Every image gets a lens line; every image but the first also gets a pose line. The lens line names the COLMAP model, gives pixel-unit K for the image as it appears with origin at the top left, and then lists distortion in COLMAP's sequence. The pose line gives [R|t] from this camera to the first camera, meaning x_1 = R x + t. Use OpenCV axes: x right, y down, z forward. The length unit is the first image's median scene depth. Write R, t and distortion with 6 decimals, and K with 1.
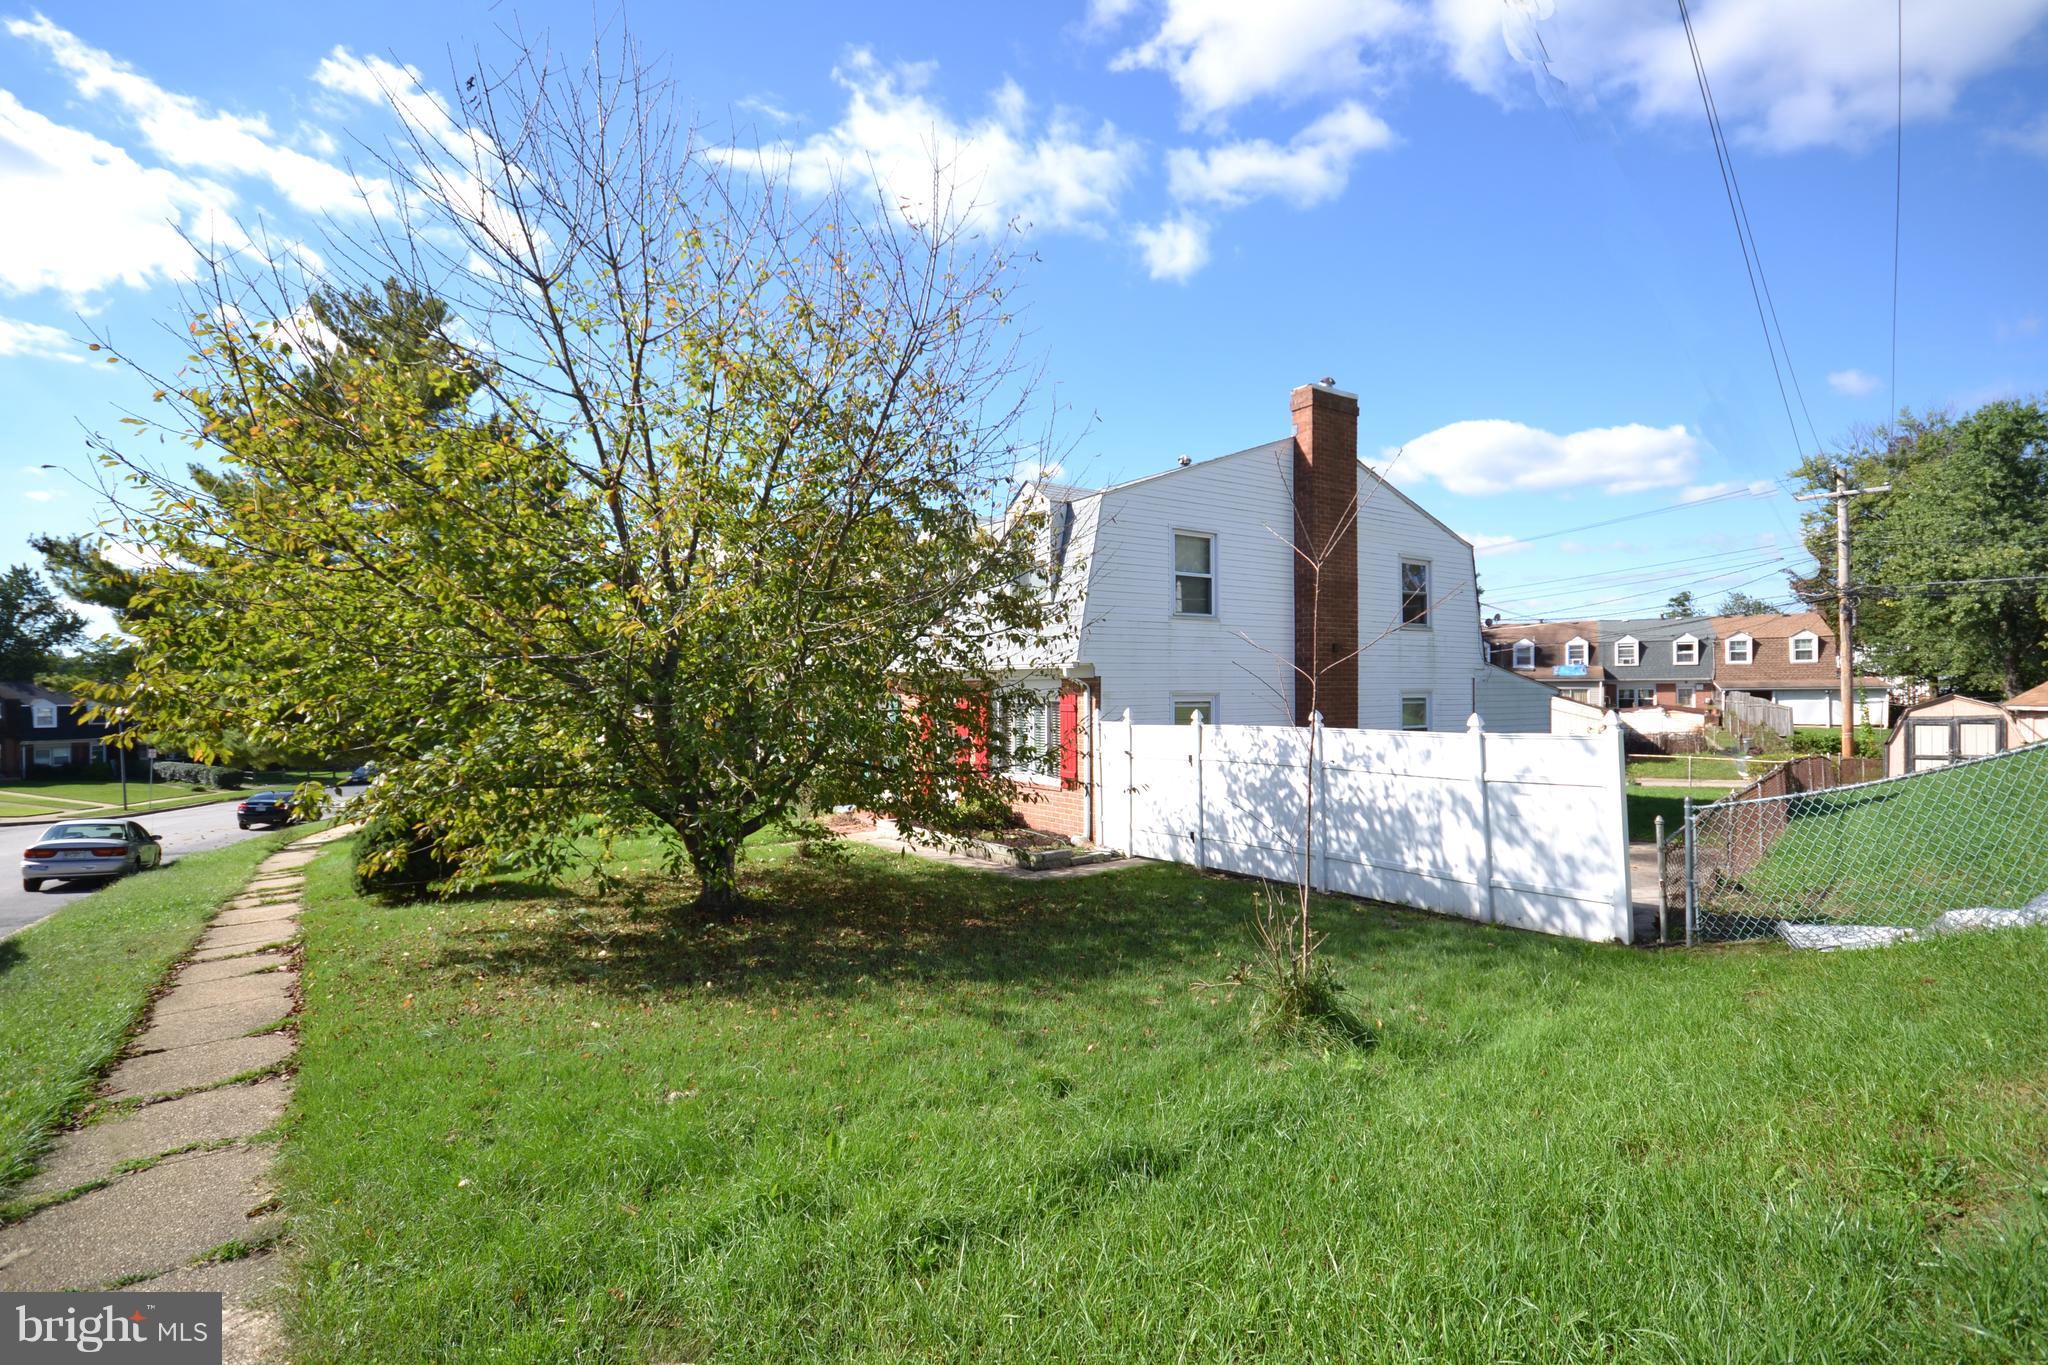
lens RADIAL K [[913.9, 0, 1017.3], [0, 913.9, 696.1], [0, 0, 1]] dist [-0.001879, -0.000205]
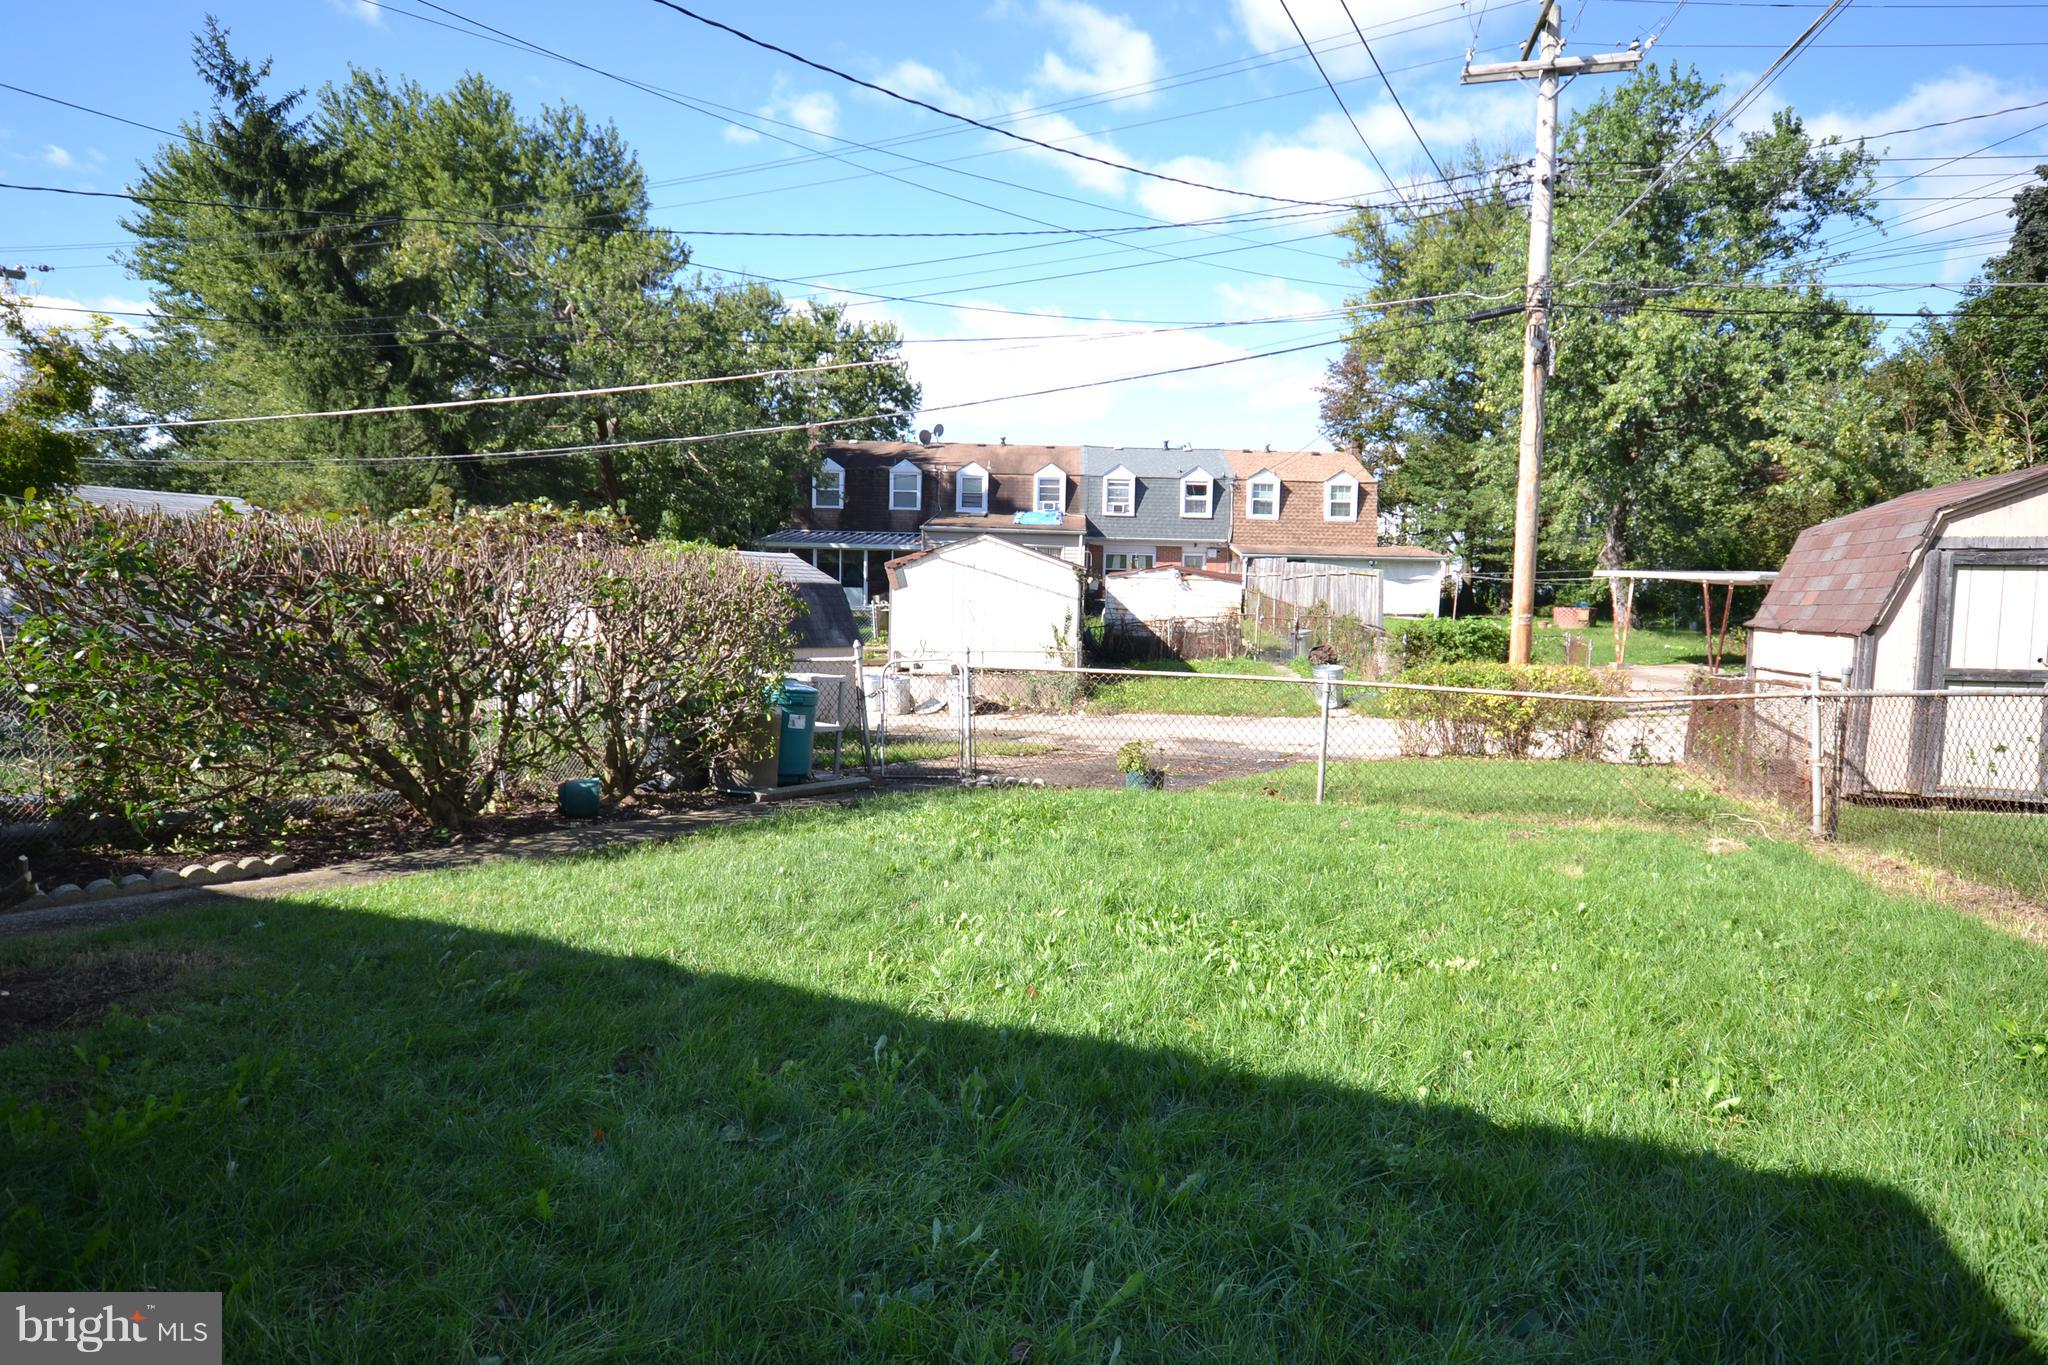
lens RADIAL K [[1136.7, 0, 1032.3], [0, 1136.7, 682.9], [0, 0, 1]] dist [0.000485, 0.001318]
pose [[0.867852, -0.017220, 0.496524, 0.253408], [-0.024962, 0.996626, 0.078193, 0.022183], [-0.496195, -0.080254, 0.864494, 0.385508]]
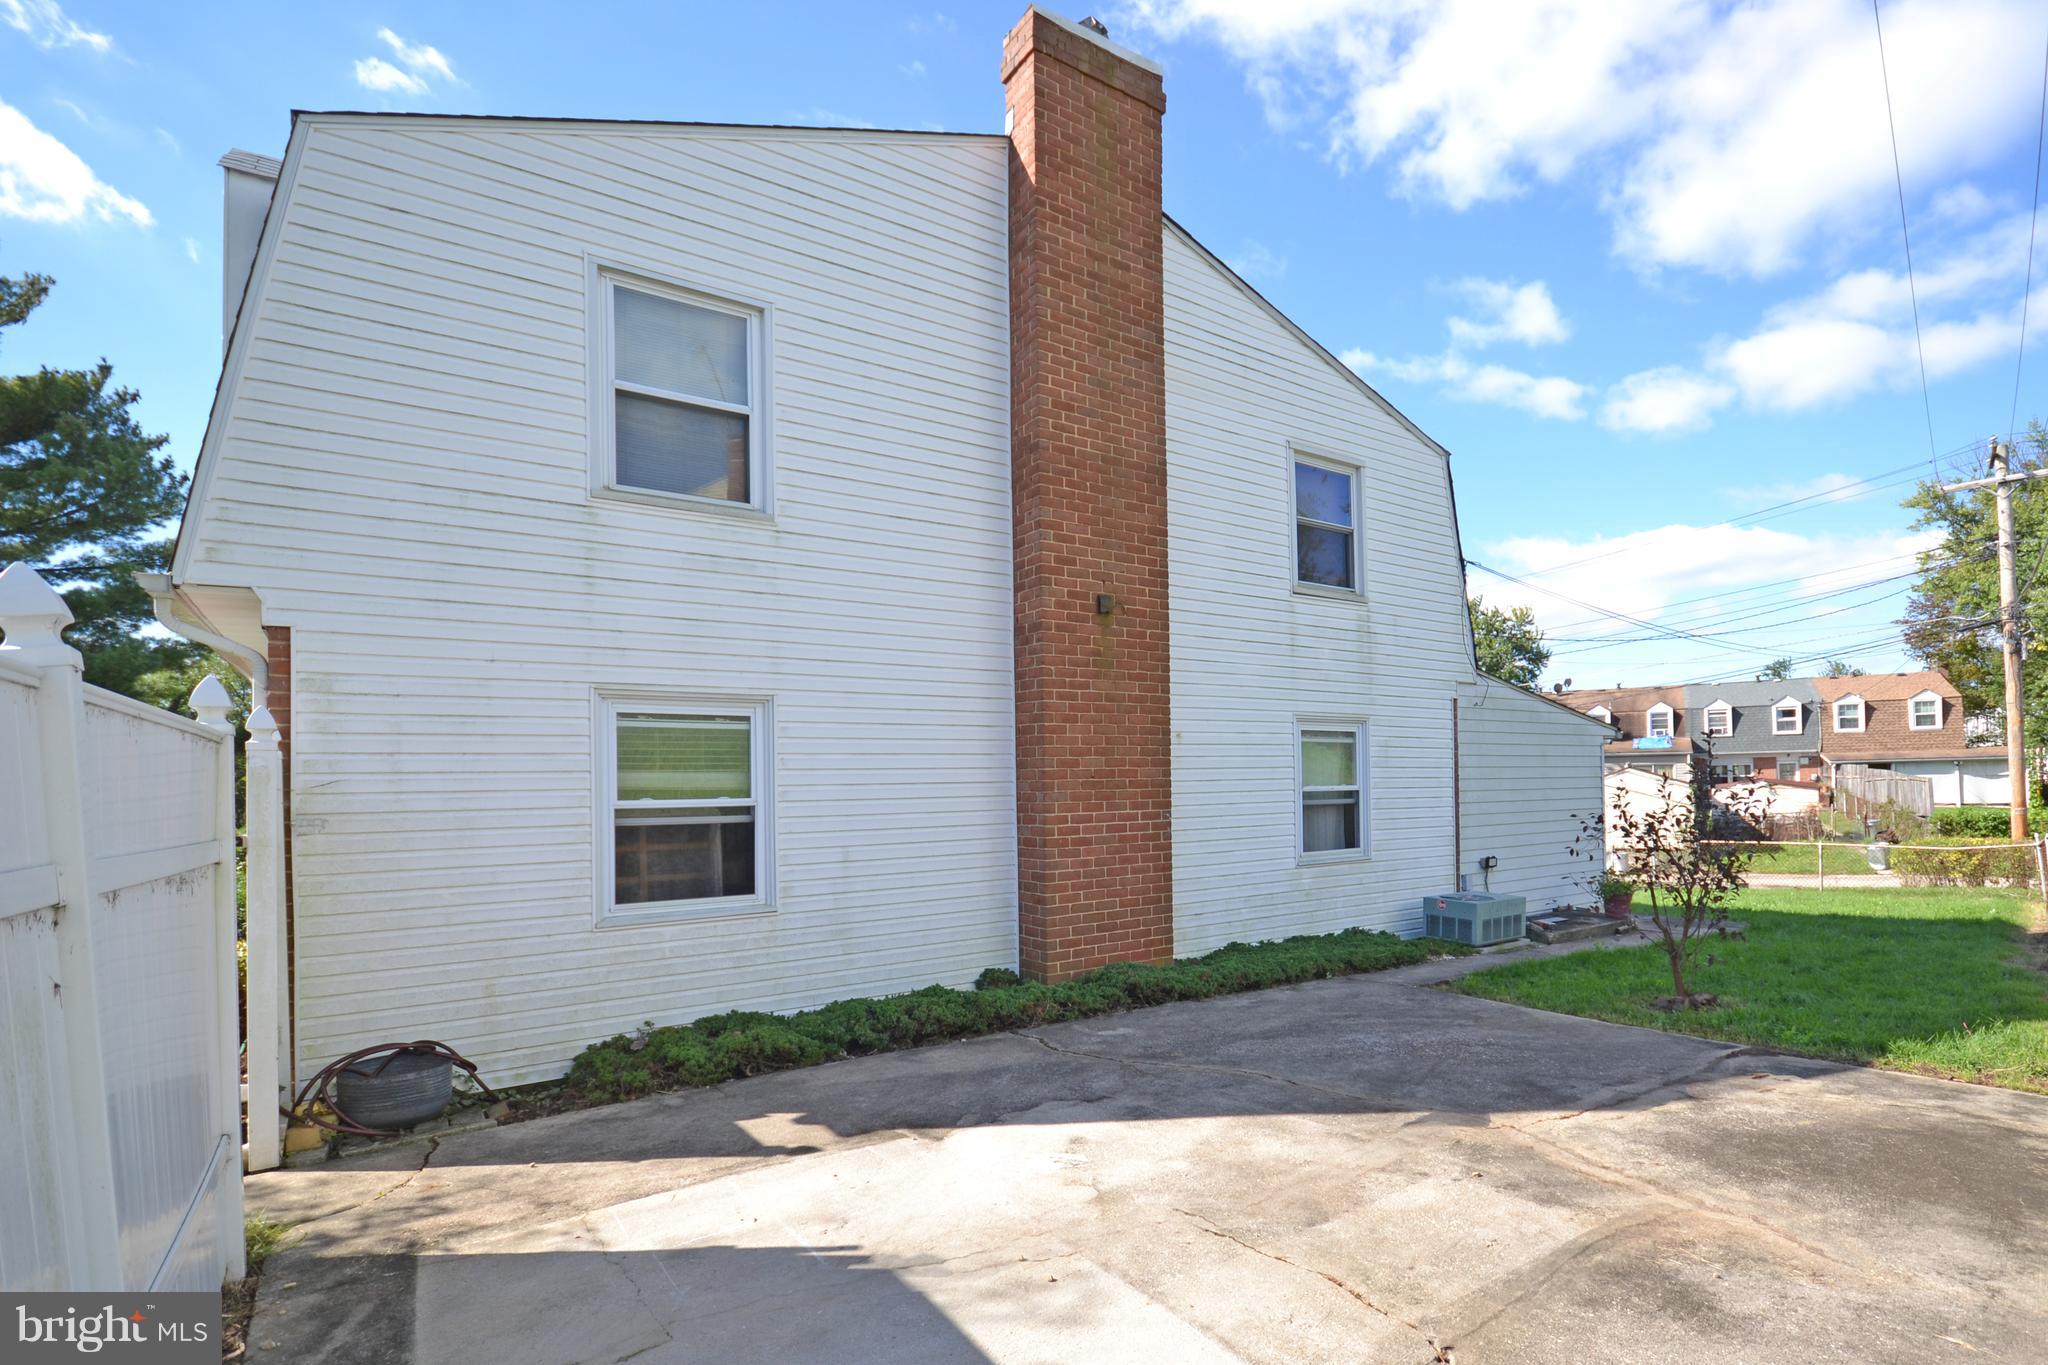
lens RADIAL K [[945.7, 0, 1130.4], [0, 945.7, 785.5], [0, 0, 1]] dist [-0.013179, -0.005245]
pose [[0.999413, -0.009831, 0.032822, 0.114643], [0.010067, 0.999924, -0.007047, 0.012789], [-0.032750, 0.007374, 0.999436, 0.179285]]
